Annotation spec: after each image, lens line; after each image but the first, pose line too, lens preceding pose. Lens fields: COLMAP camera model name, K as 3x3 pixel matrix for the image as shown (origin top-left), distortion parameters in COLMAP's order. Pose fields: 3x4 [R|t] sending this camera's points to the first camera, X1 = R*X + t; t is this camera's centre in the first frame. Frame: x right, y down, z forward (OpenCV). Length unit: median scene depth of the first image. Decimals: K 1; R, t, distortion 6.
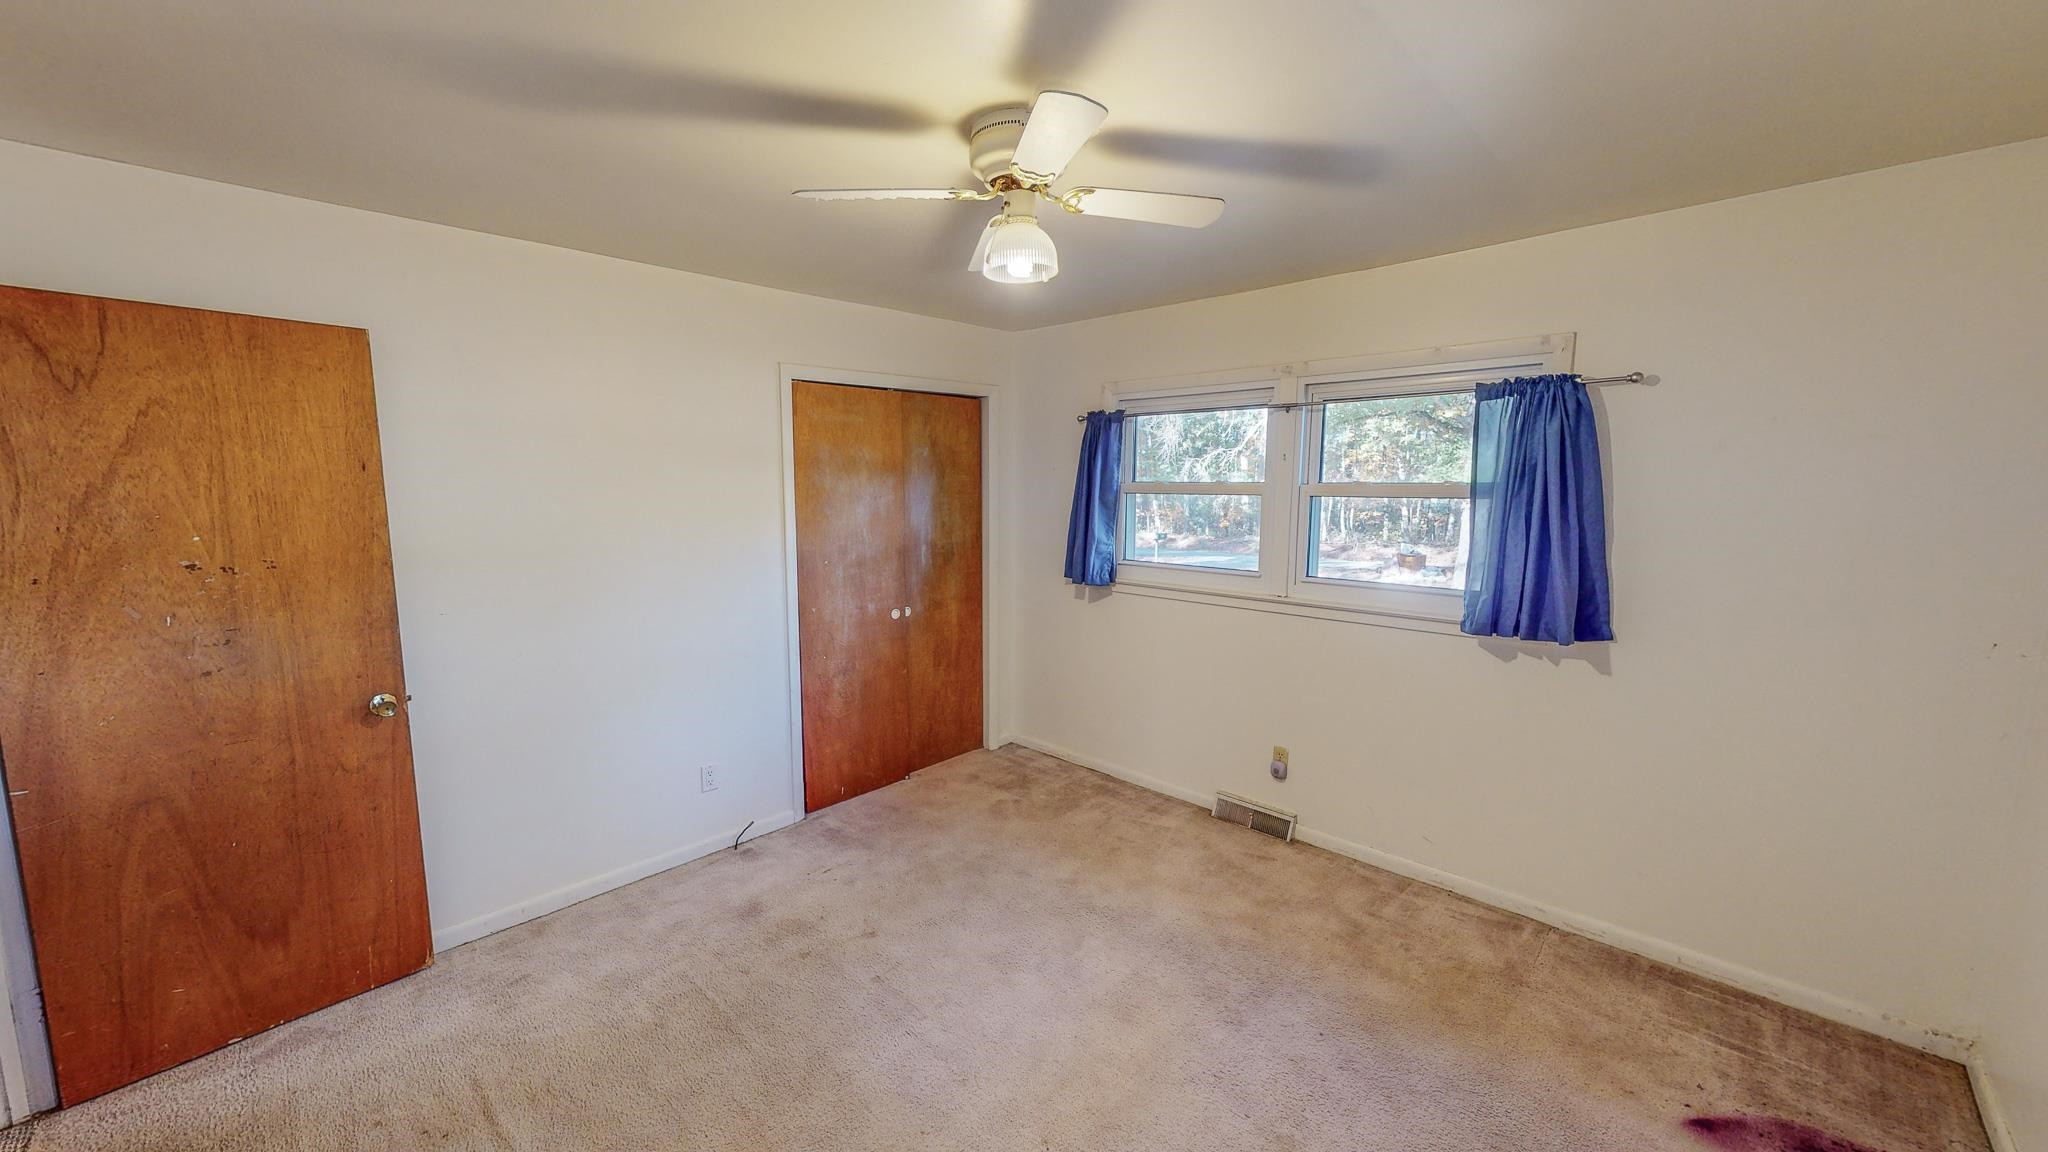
lens RADIAL K [[737.4, 0, 1029.0], [0, 737.4, 582.2], [0, 0, 1]] dist [-0.001301, -0.000086]
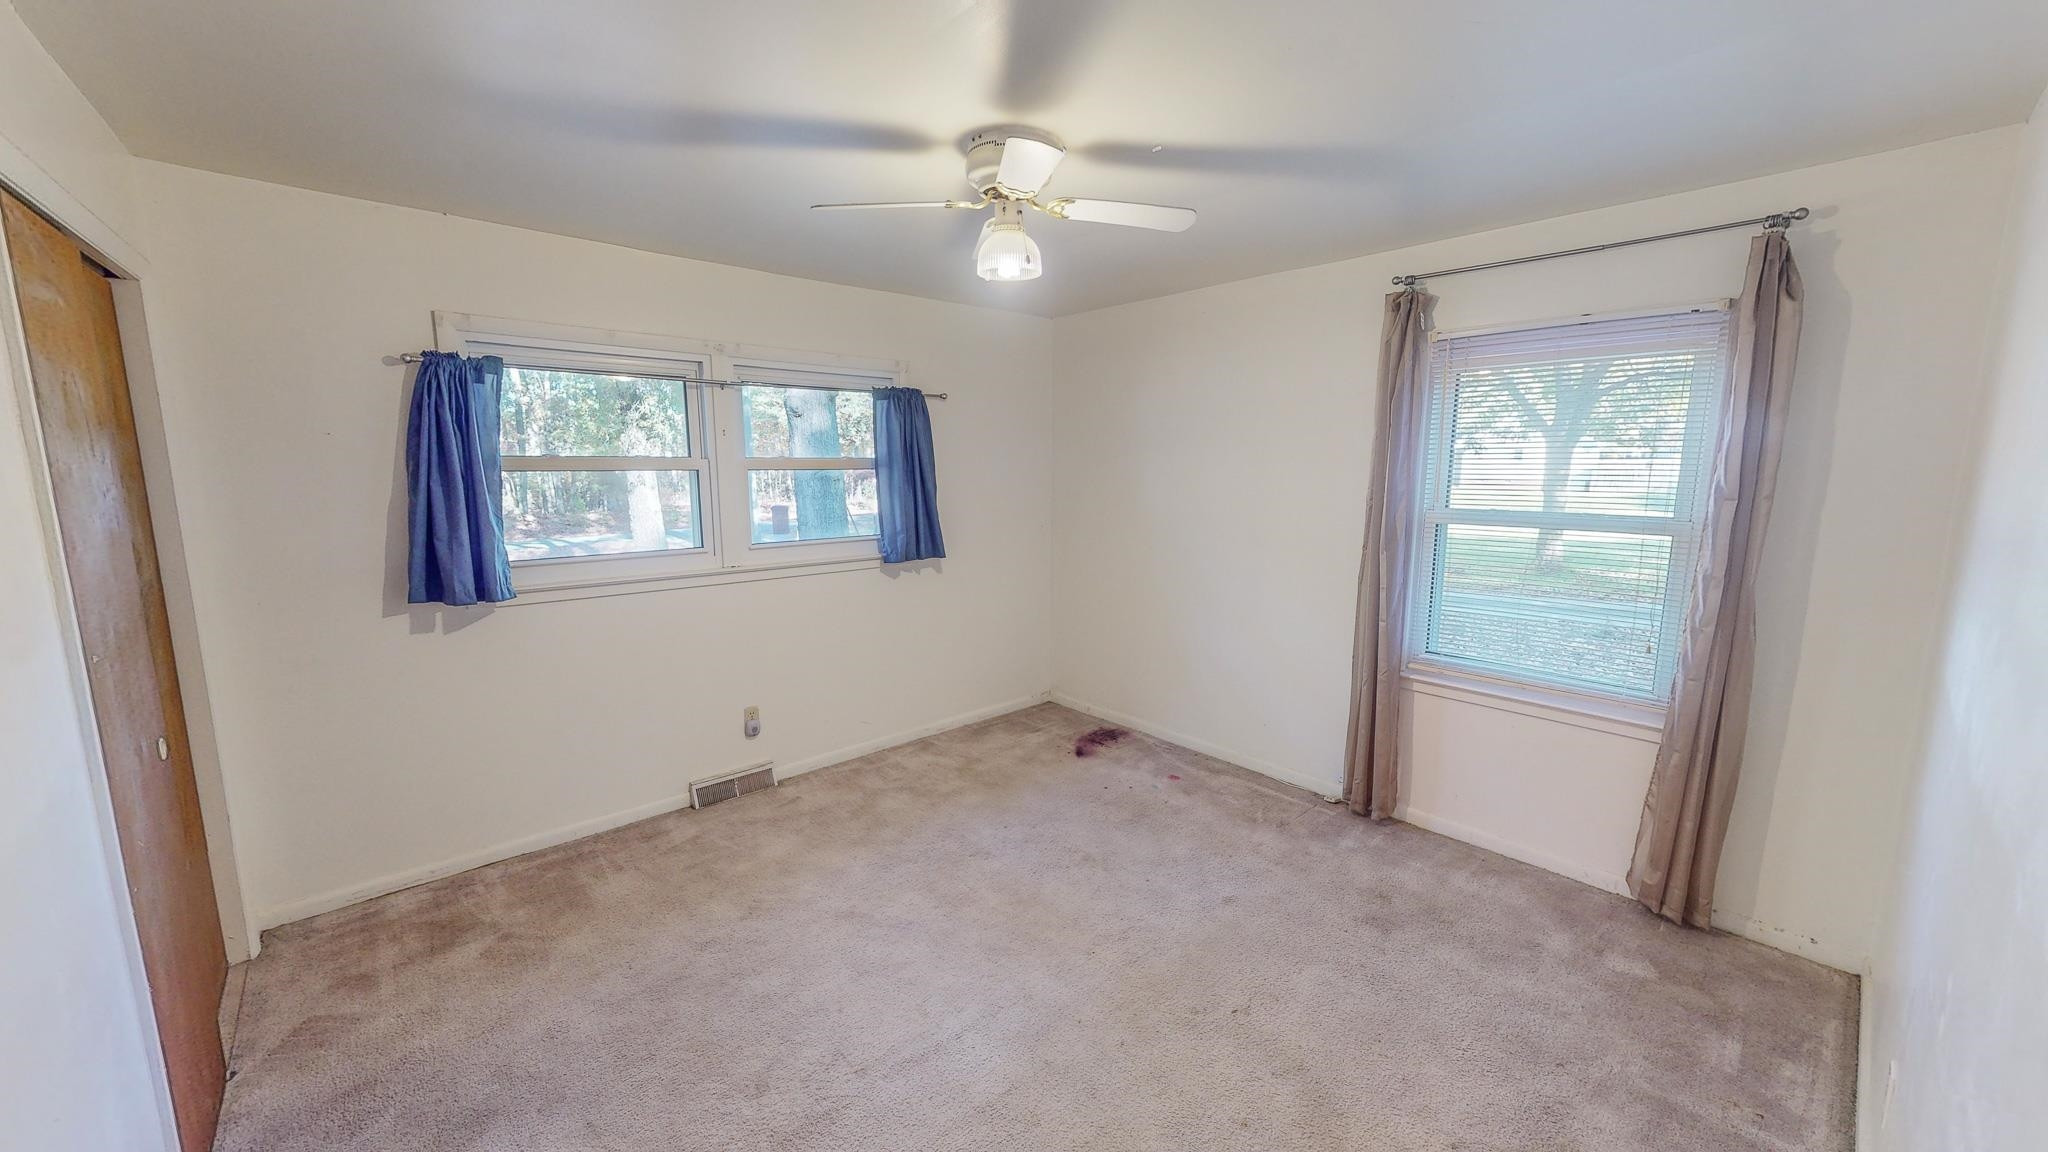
lens RADIAL K [[751.4, 0, 1017.6], [0, 751.4, 575.3], [0, 0, 1]] dist [-0.000946, -0.000166]
pose [[0.089606, -0.158705, 0.983251, -0.784580], [0.126620, 0.981028, 0.146807, -0.086755], [-0.987896, 0.111345, 0.108001, 0.573287]]
